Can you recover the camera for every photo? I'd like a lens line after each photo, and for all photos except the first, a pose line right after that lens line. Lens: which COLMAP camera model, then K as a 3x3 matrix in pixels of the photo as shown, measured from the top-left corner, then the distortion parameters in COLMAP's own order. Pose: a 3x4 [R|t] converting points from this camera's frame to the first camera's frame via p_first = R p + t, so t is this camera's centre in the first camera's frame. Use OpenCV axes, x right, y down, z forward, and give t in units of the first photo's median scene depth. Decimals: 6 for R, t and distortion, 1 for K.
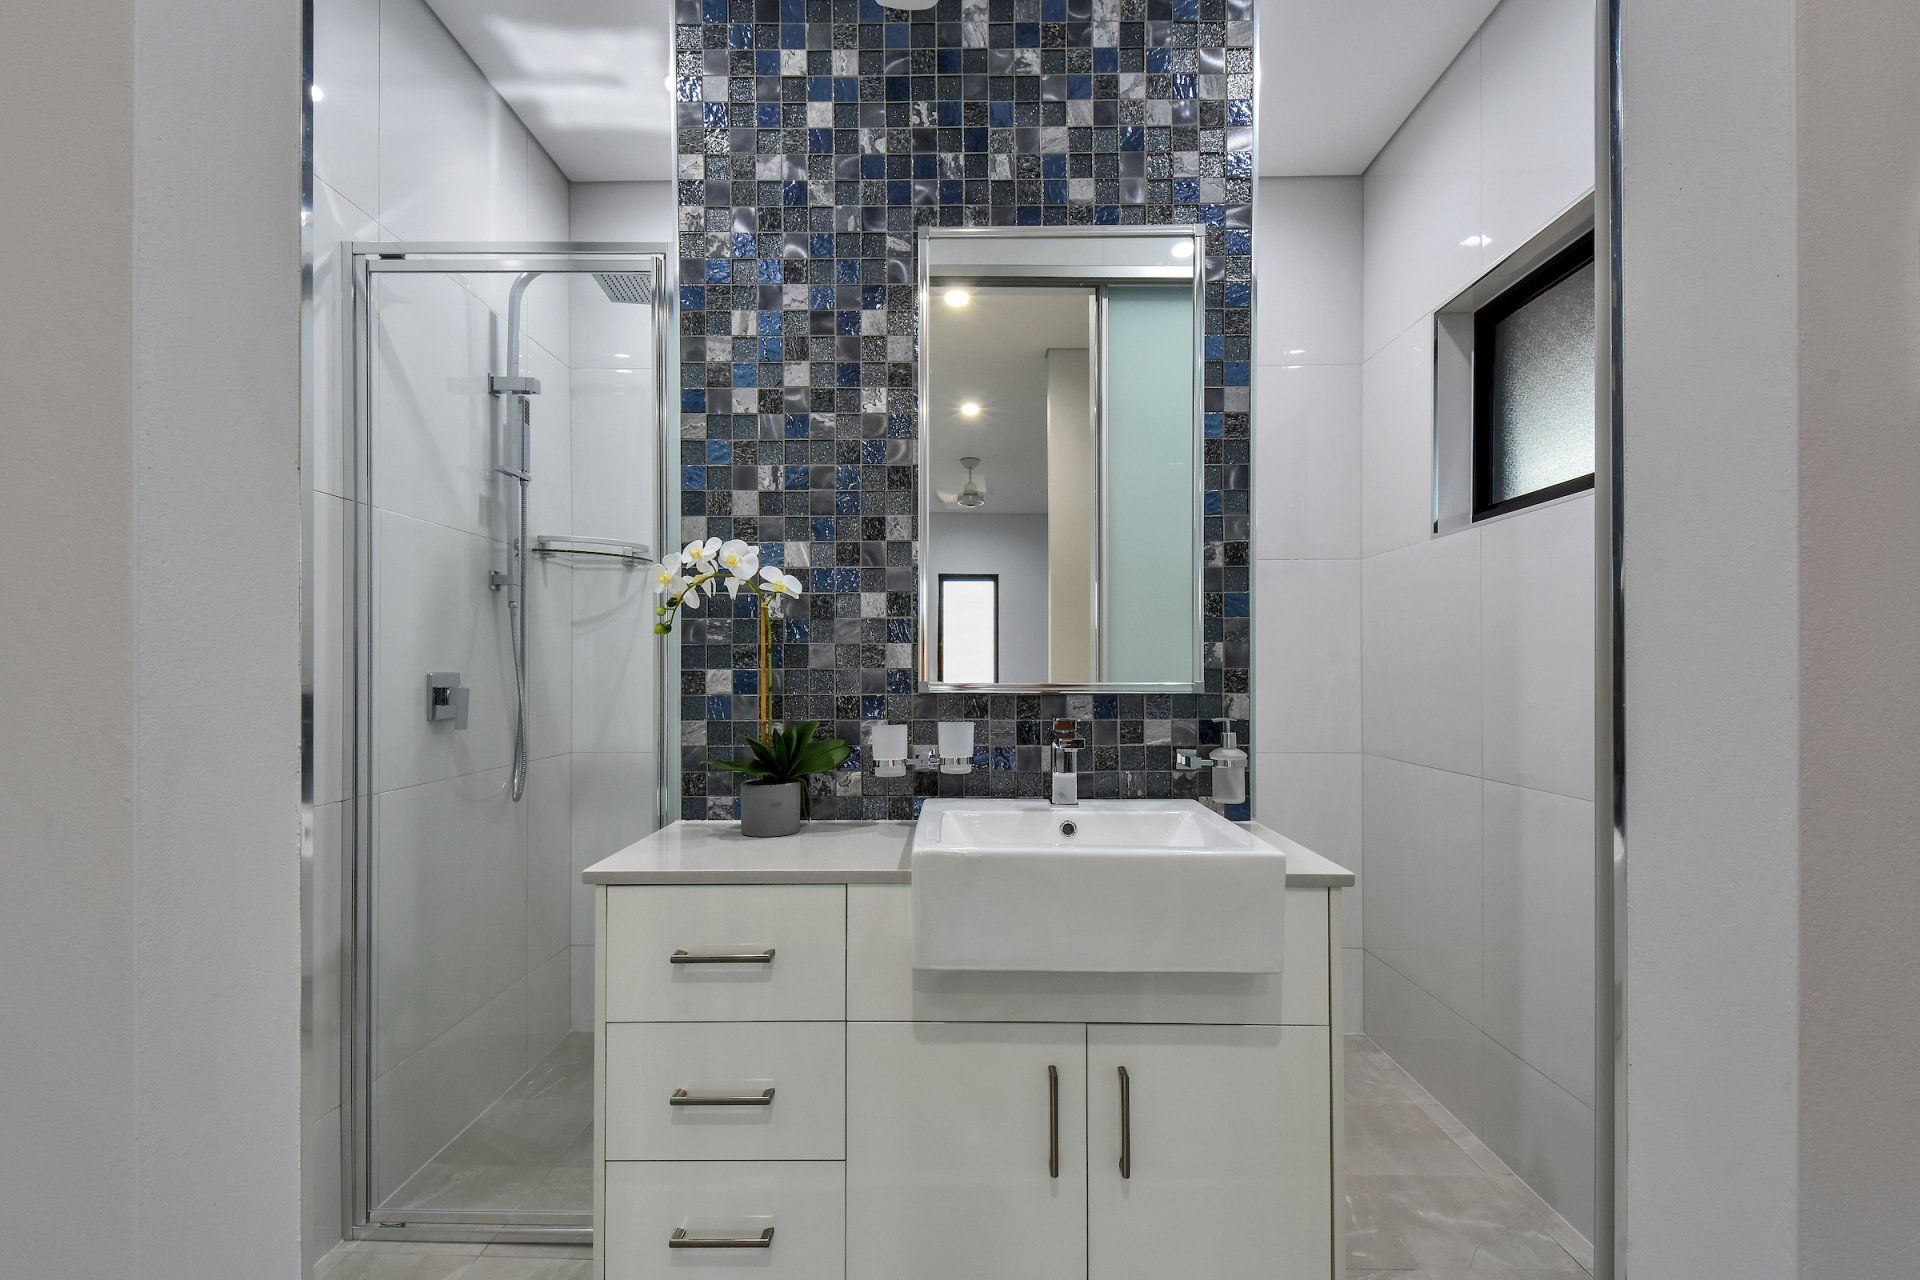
lens RADIAL K [[886.4, 0, 976.0], [0, 886.4, 670.9], [0, 0, 1]] dist [0.000536, -0.008600]
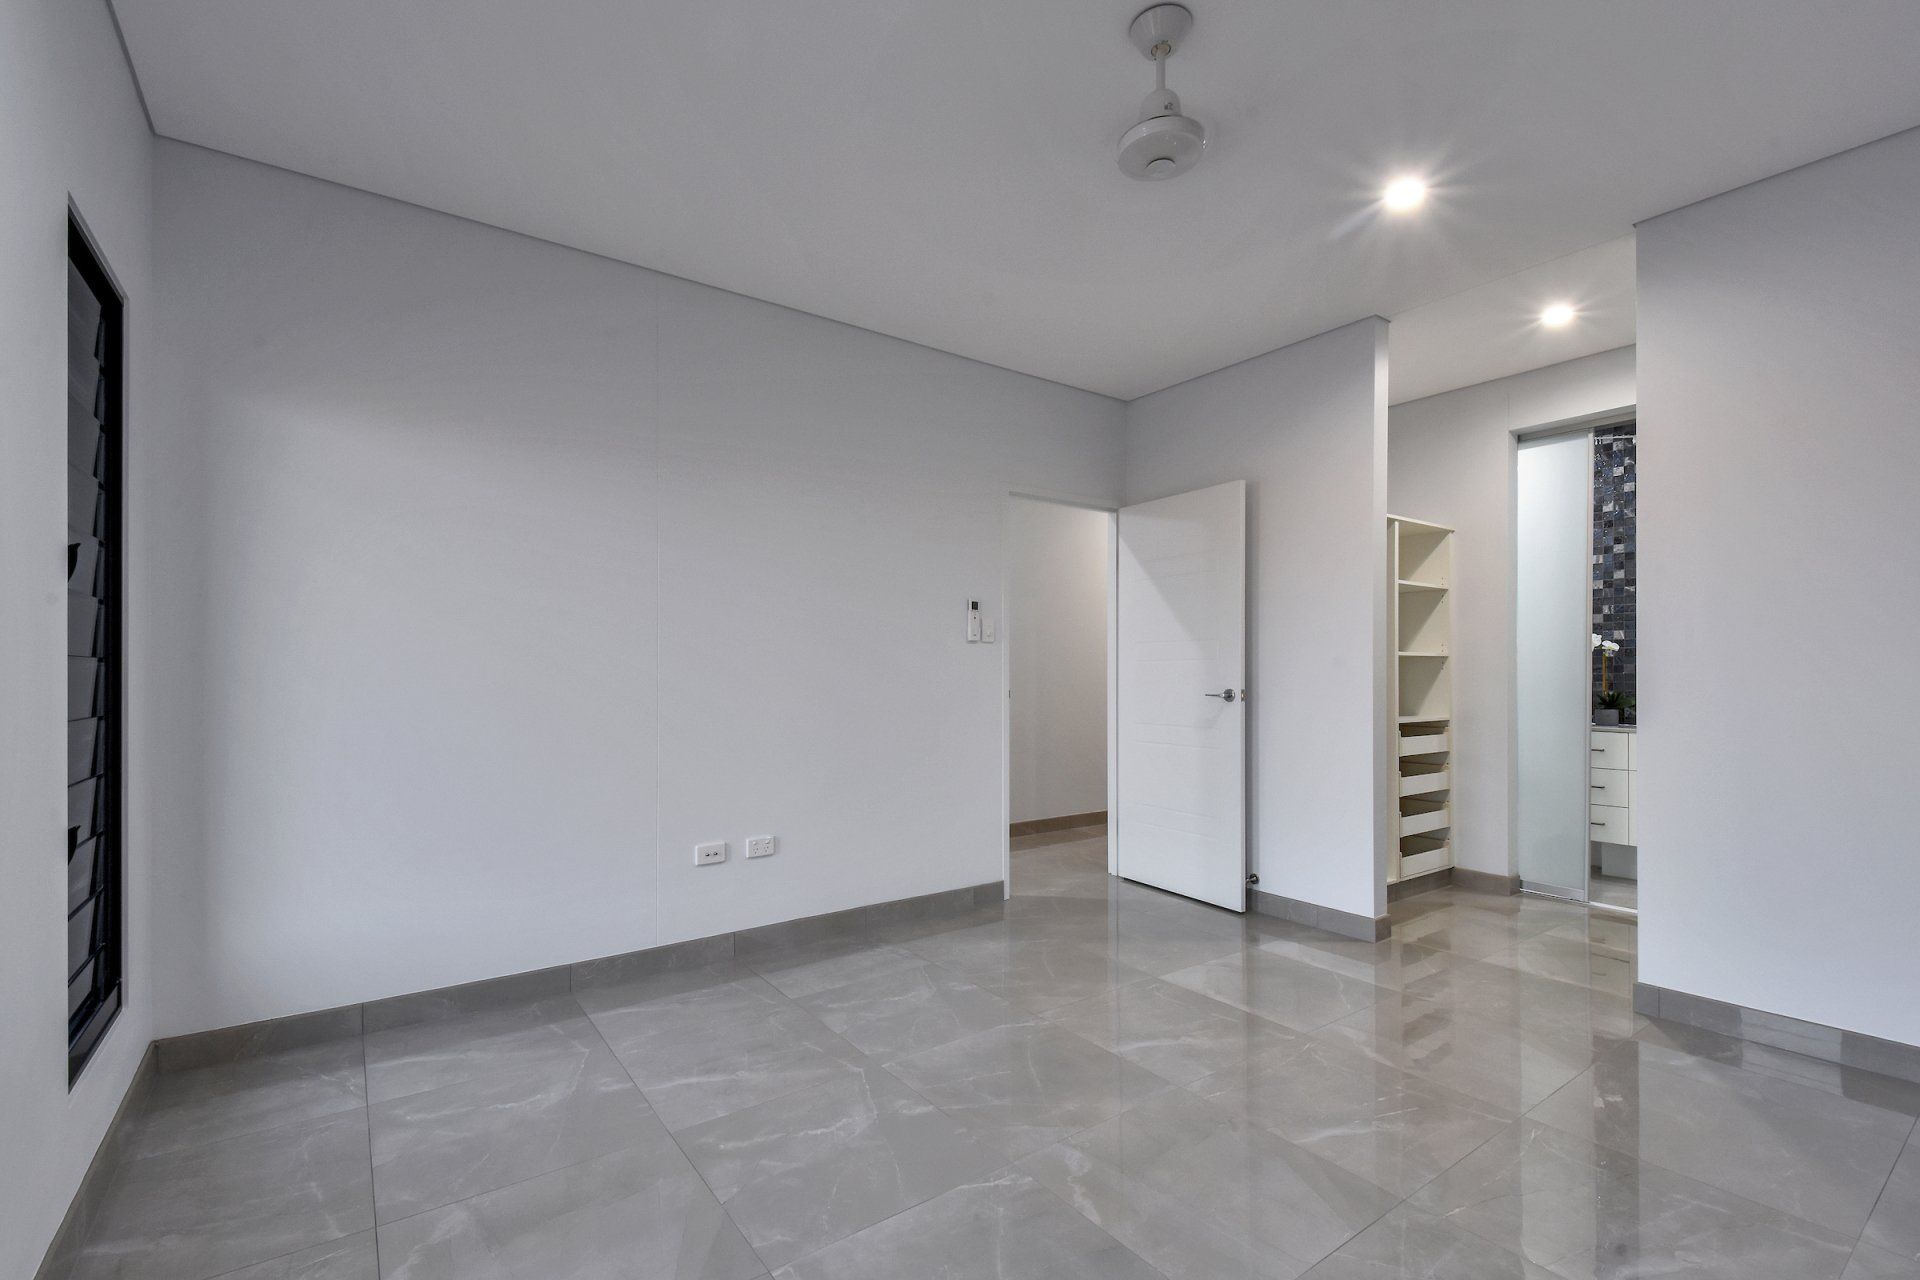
lens RADIAL K [[838.5, 0, 957.0], [0, 838.5, 669.4], [0, 0, 1]] dist [0.013414, -0.000225]
pose [[0.599857, 0.005612, -0.800087, 0.739341], [-0.003568, 0.999984, 0.004339, -0.020292], [0.800099, 0.000252, 0.599868, -2.490826]]
